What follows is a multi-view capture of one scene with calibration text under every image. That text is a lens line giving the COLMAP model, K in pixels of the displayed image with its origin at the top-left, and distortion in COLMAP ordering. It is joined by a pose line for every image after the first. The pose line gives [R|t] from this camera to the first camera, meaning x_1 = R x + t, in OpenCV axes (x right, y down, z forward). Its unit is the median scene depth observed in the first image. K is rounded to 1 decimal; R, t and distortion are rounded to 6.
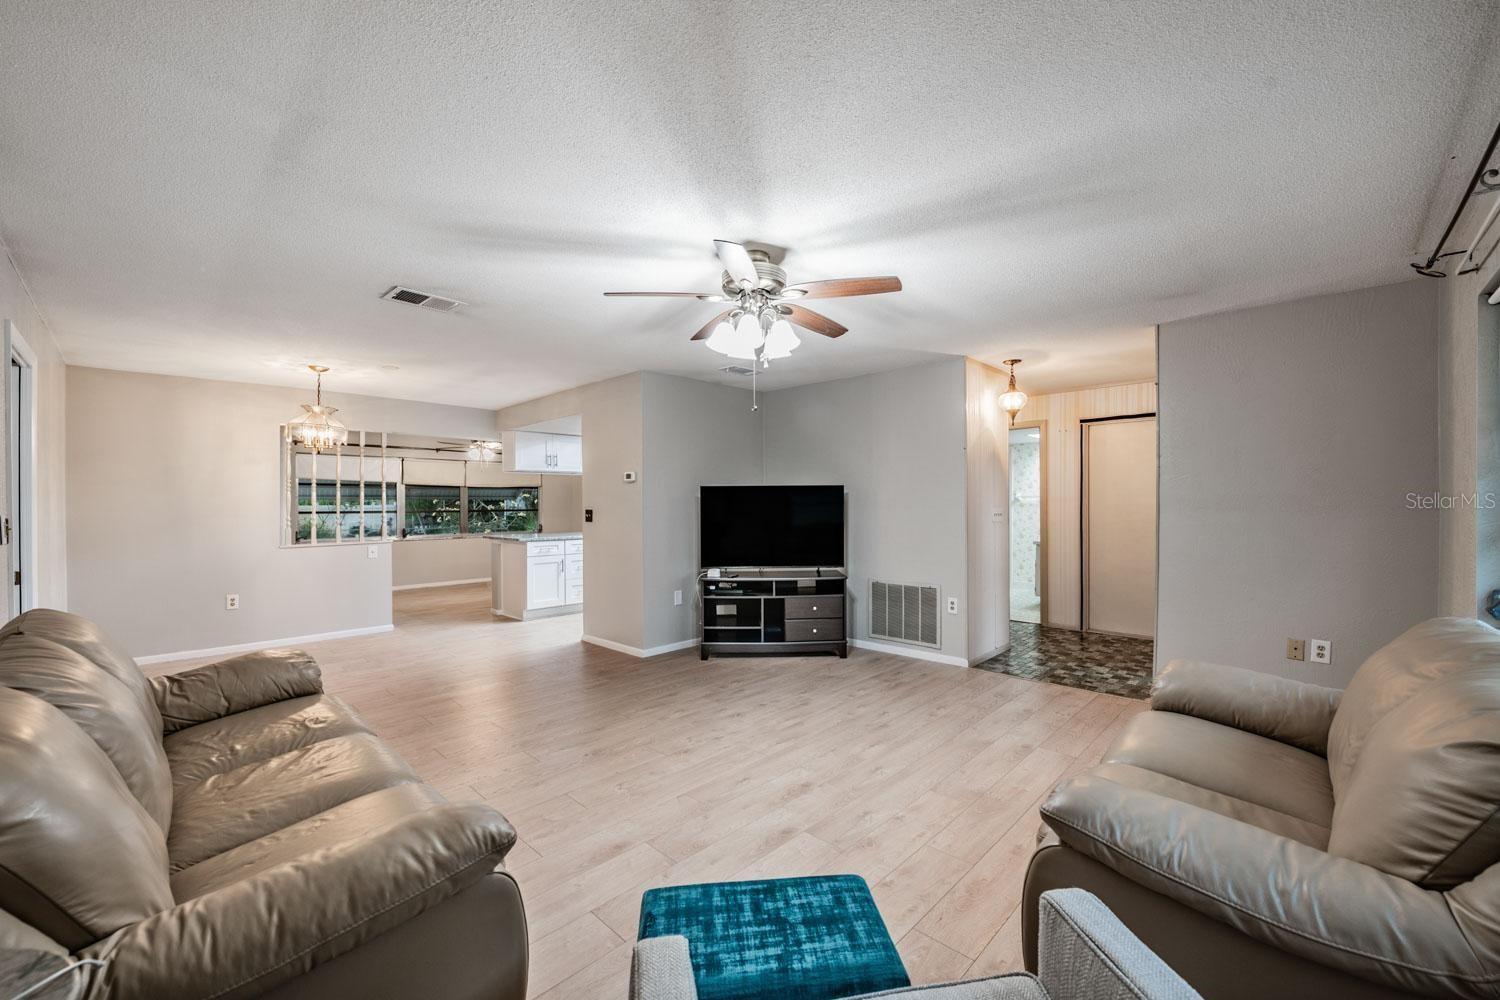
lens RADIAL K [[593.9, 0, 763.6], [0, 593.9, 520.6], [0, 0, 1]] dist [-0.009125, -0.002419]
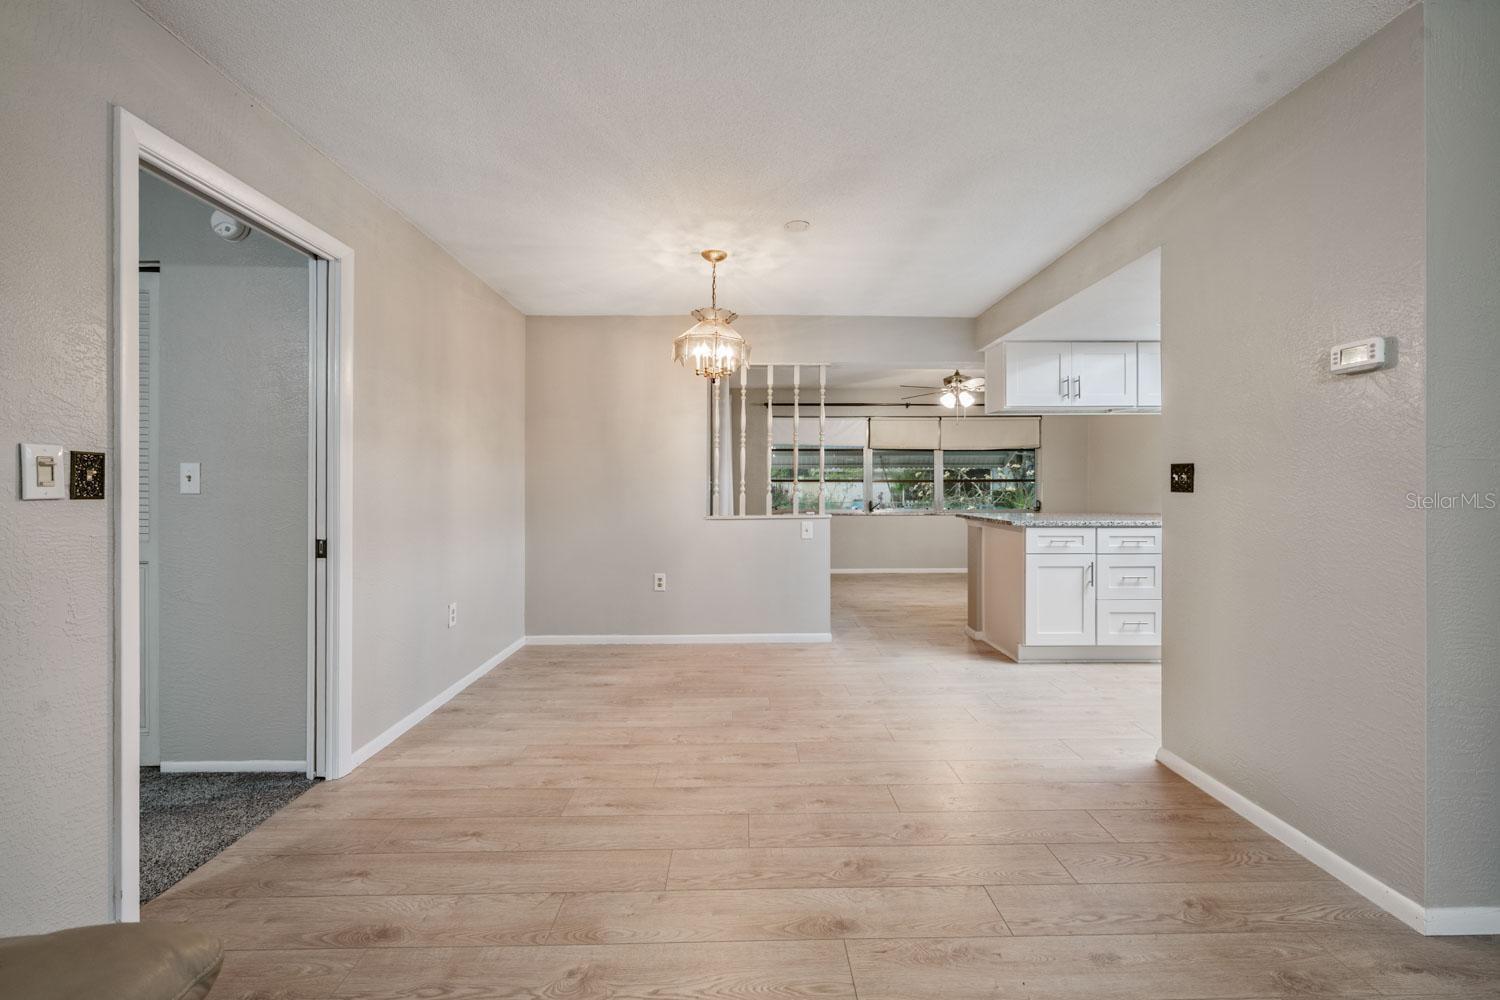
lens RADIAL K [[593.9, 0, 755.5], [0, 593.9, 485.2], [0, 0, 1]] dist [-0.009125, -0.002419]
pose [[0.703925, 0.000142, -0.710275, -0.237986], [-0.014165, 0.999804, -0.013839, 0.008335], [0.710133, 0.019803, 0.703789, 0.552396]]
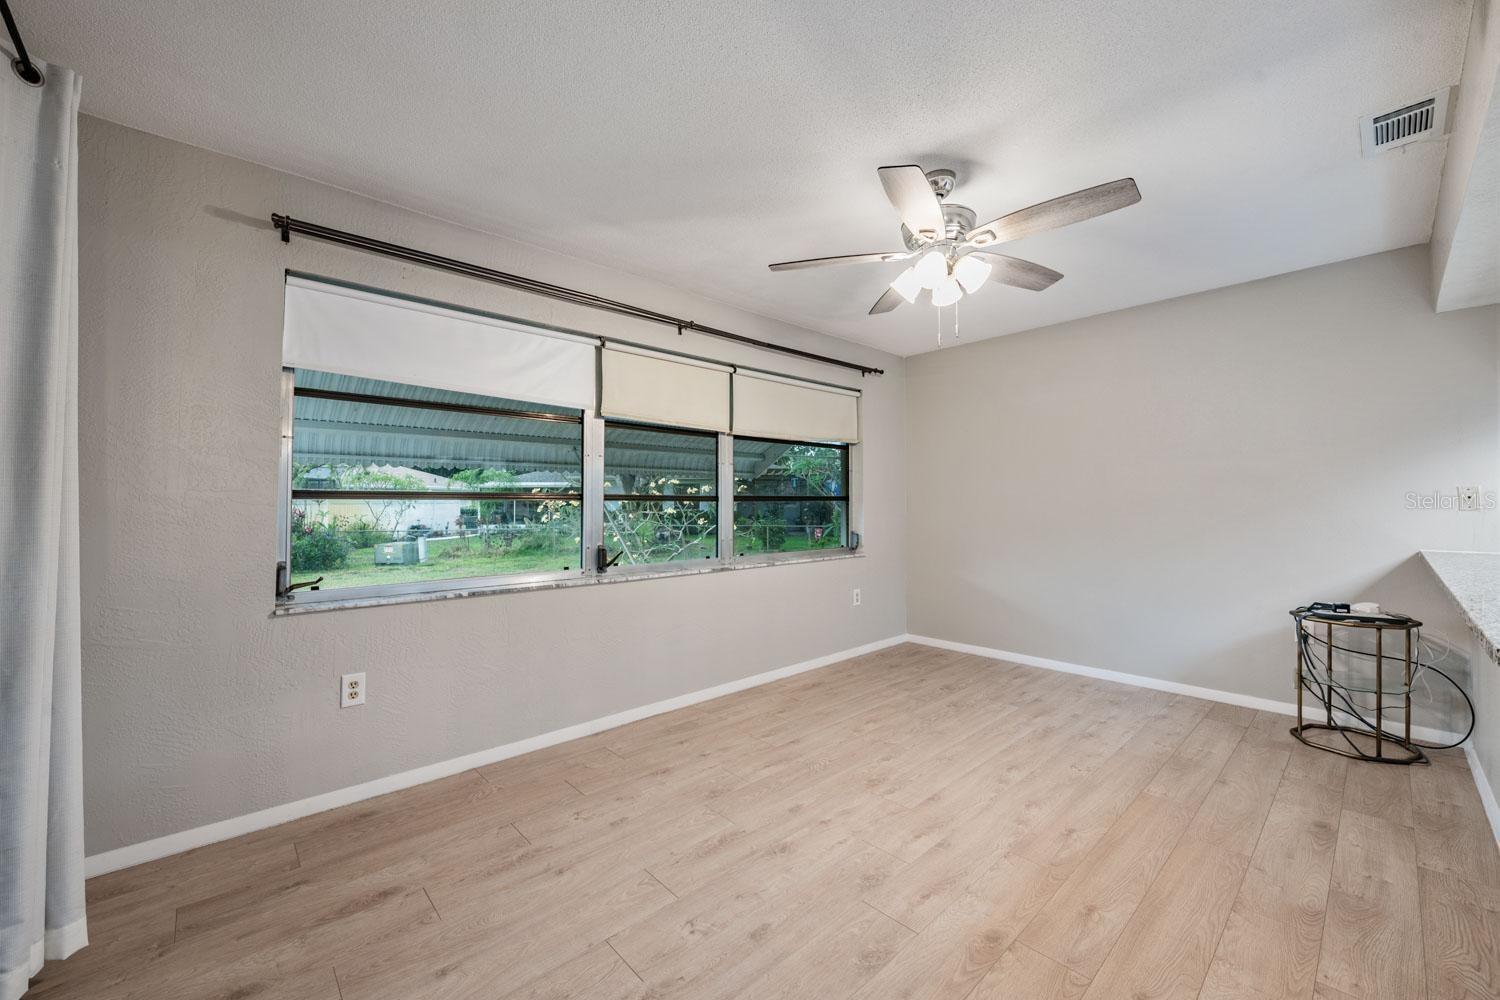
lens RADIAL K [[593.9, 0, 748.8], [0, 593.9, 499.3], [0, 0, 1]] dist [-0.009125, -0.002419]
pose [[0.996603, -0.001853, -0.082334, -0.925063], [-0.000802, 0.999481, -0.032209, -0.005732], [0.082350, 0.032166, 0.996084, 1.247770]]
